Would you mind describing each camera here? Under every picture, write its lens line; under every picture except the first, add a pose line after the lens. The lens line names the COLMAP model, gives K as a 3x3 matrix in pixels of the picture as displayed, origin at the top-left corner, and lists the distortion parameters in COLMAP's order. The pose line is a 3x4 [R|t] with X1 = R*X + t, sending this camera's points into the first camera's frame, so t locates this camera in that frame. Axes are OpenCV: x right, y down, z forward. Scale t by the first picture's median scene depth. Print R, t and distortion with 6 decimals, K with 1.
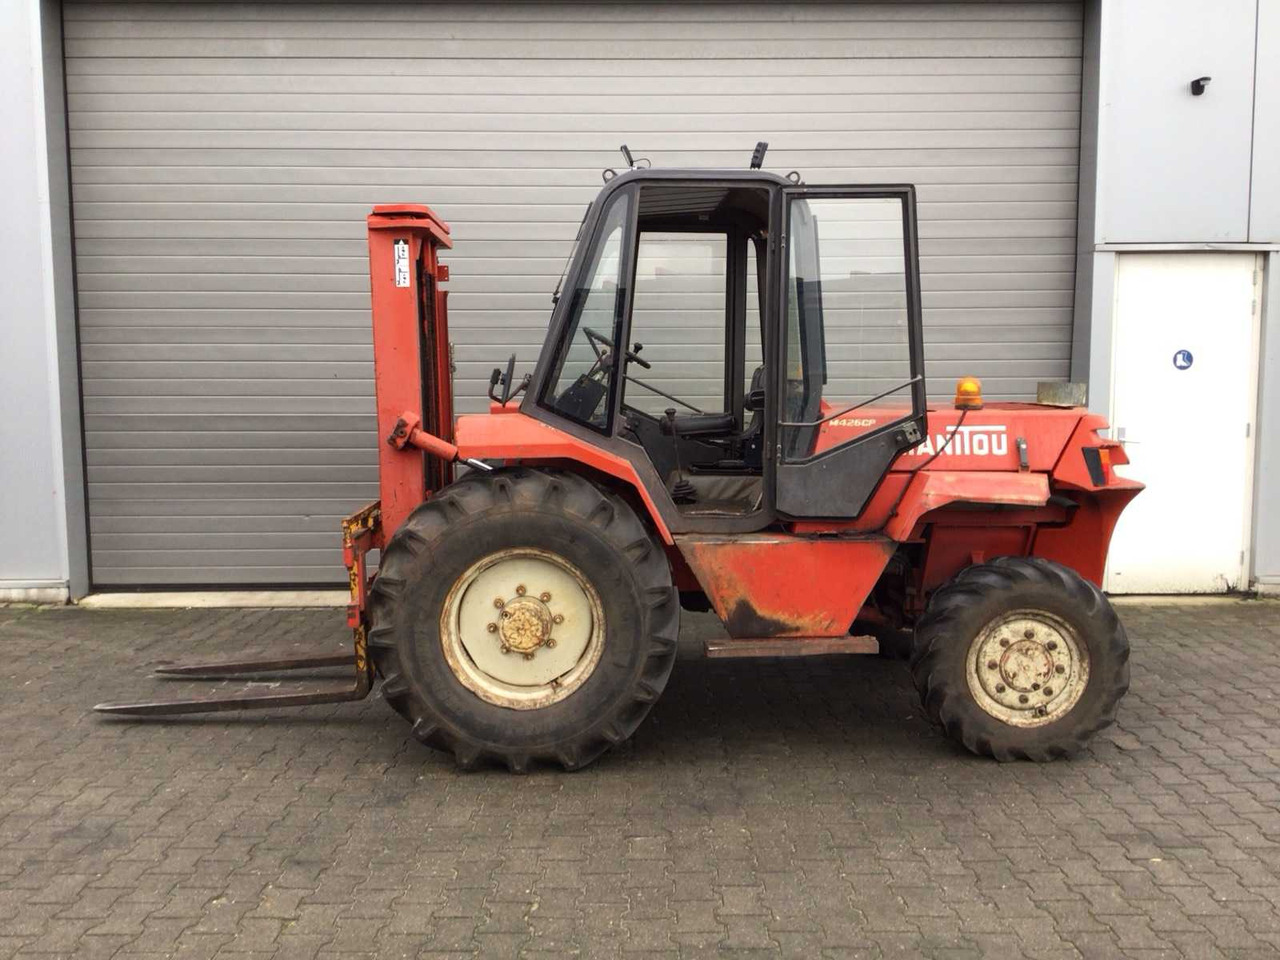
lens RADIAL K [[1167.8, 0, 640.0], [0, 1167.8, 480.0], [0, 0, 1]] dist [0.074187, -0.120549]
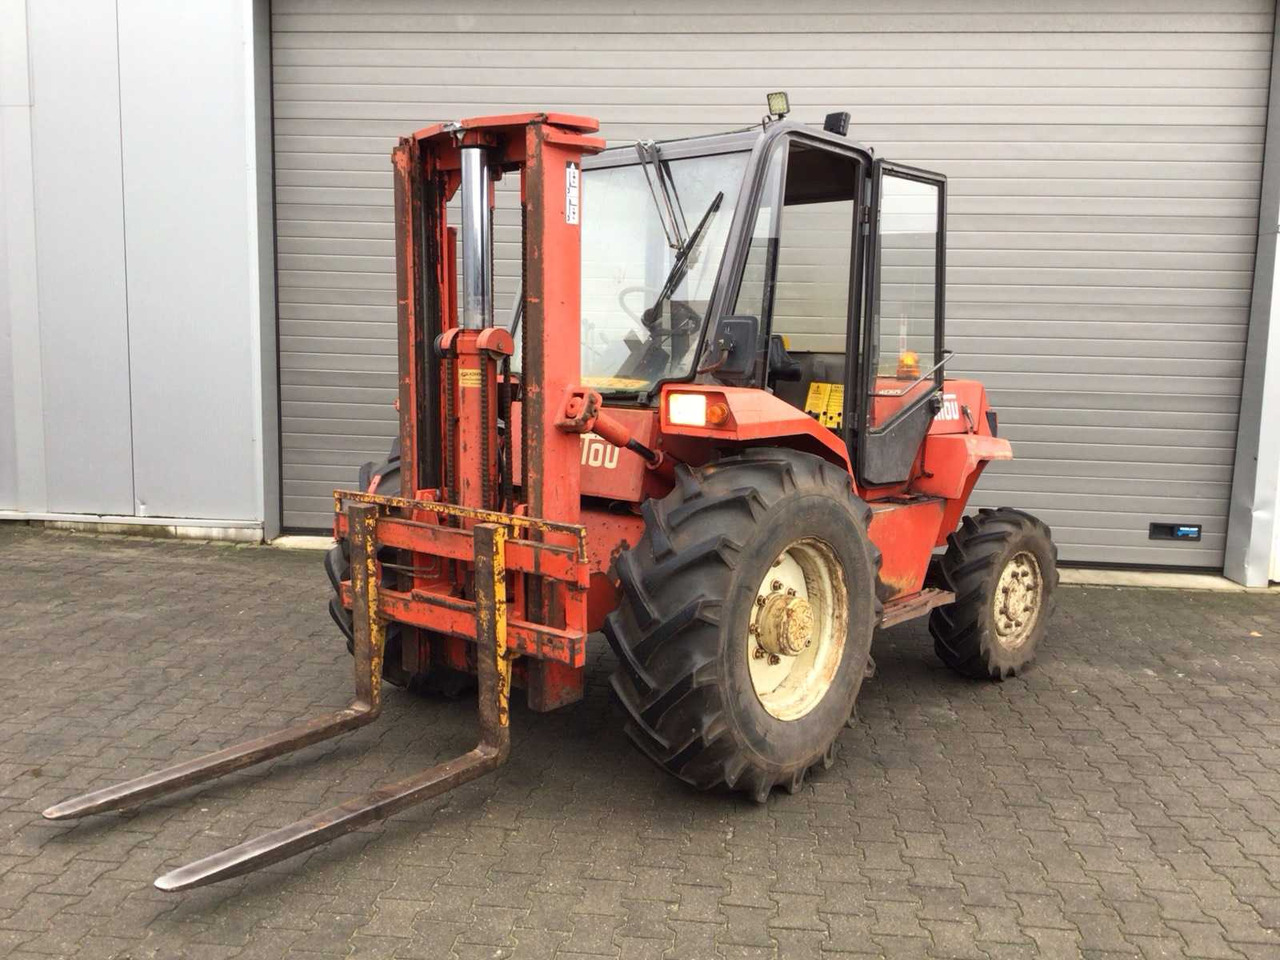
lens RADIAL K [[1167.8, 0, 640.0], [0, 1167.8, 480.0], [0, 0, 1]] dist [0.074187, -0.120549]
pose [[0.993957, 0.039841, -0.102289, -0.060396], [-0.037117, 0.998907, 0.028399, 0.005830], [0.103308, -0.024430, 0.994349, -0.063363]]
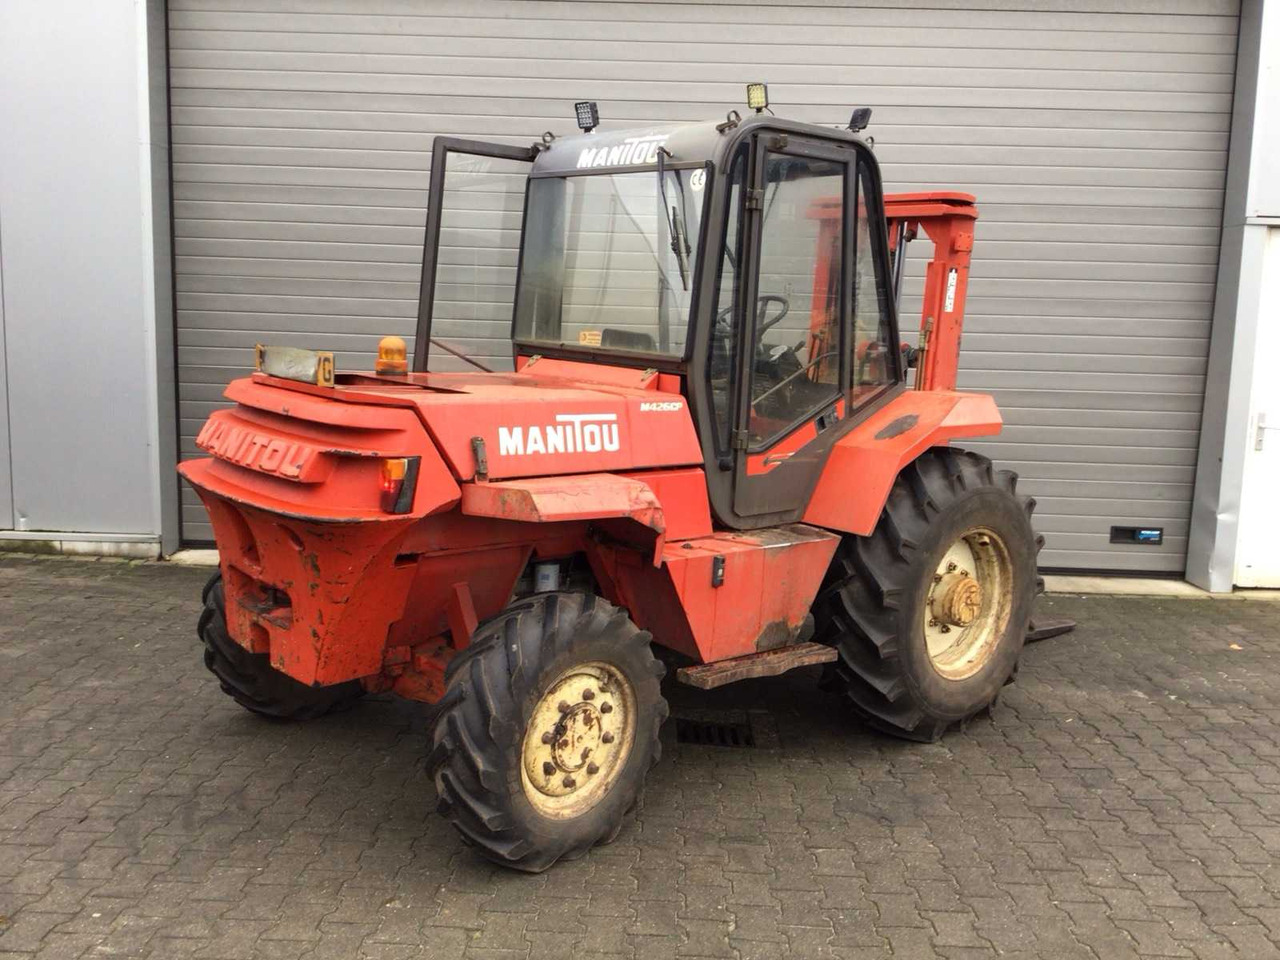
lens RADIAL K [[1182.9, 0, 640.0], [0, 1182.9, 480.0], [0, 0, 1]] dist [0.008297, -0.003070]
pose [[0.999120, 0.033354, -0.025425, -0.122238], [-0.032458, 0.998865, 0.034868, -0.014461], [0.026559, -0.034012, 0.999068, 0.066664]]
